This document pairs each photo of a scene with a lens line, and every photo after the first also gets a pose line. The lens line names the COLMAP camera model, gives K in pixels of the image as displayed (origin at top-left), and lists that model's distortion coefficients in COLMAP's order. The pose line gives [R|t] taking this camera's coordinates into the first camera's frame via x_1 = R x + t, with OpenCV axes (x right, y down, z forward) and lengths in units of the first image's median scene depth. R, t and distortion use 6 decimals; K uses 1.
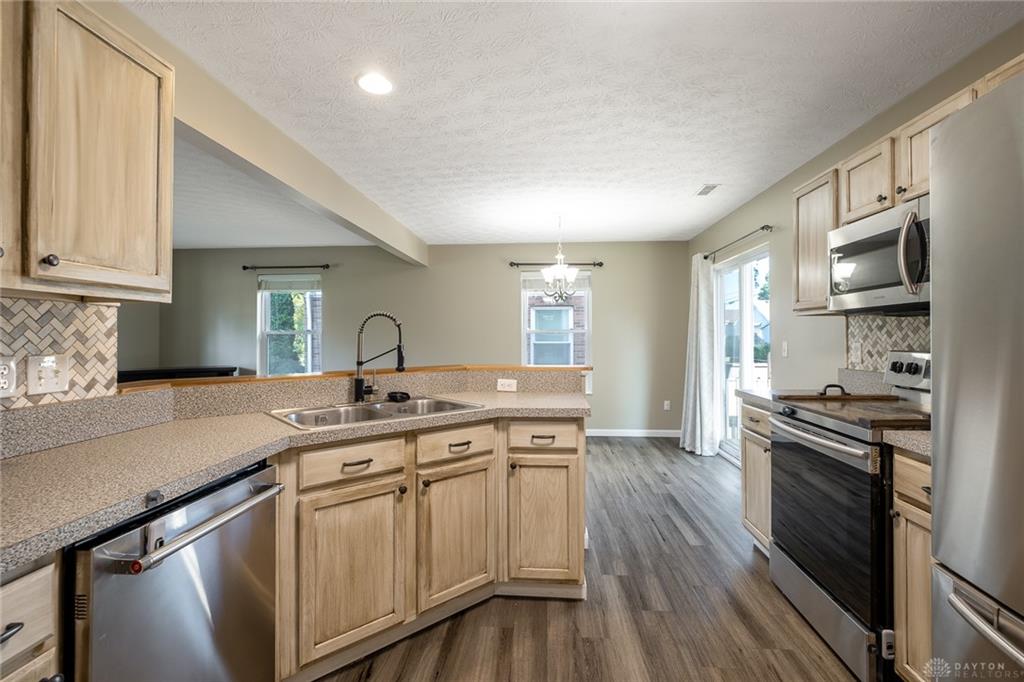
lens RADIAL K [[481.9, 0, 522.0], [0, 481.9, 335.2], [0, 0, 1]] dist [0.004682, 0.000203]
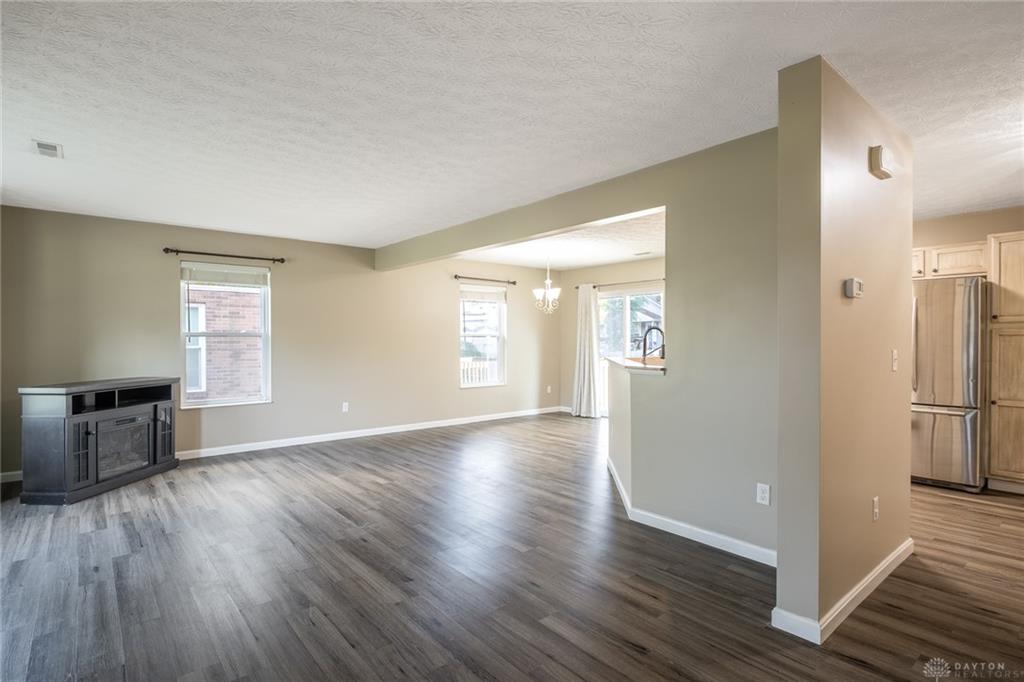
lens RADIAL K [[509.7, 0, 504.4], [0, 509.7, 342.1], [0, 0, 1]] dist [-0.001562, 0.001304]
pose [[0.733191, -0.000710, 0.680023, -1.818405], [-0.005926, 0.999955, 0.007433, 0.000941], [-0.679997, -0.009480, 0.733153, 0.038861]]
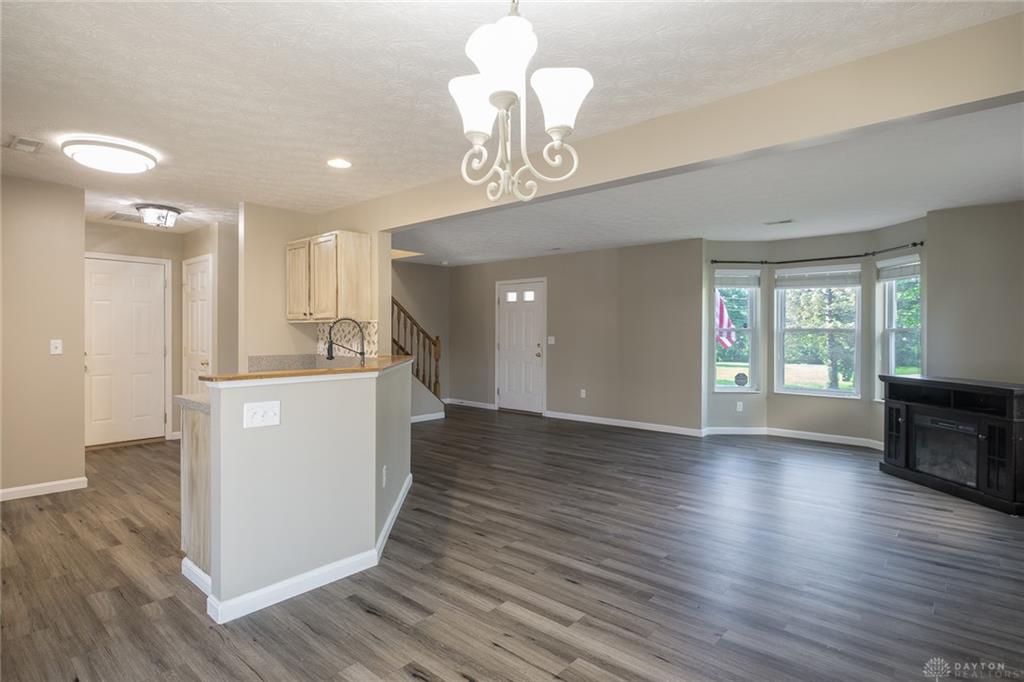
lens RADIAL K [[509.7, 0, 507.7], [0, 509.7, 336.1], [0, 0, 1]] dist [-0.001562, 0.001304]
pose [[-0.617959, 0.004476, -0.786198, 0.539291], [0.002213, 0.999990, 0.003954, 0.001916], [0.786207, 0.000704, -0.617962, 2.122007]]
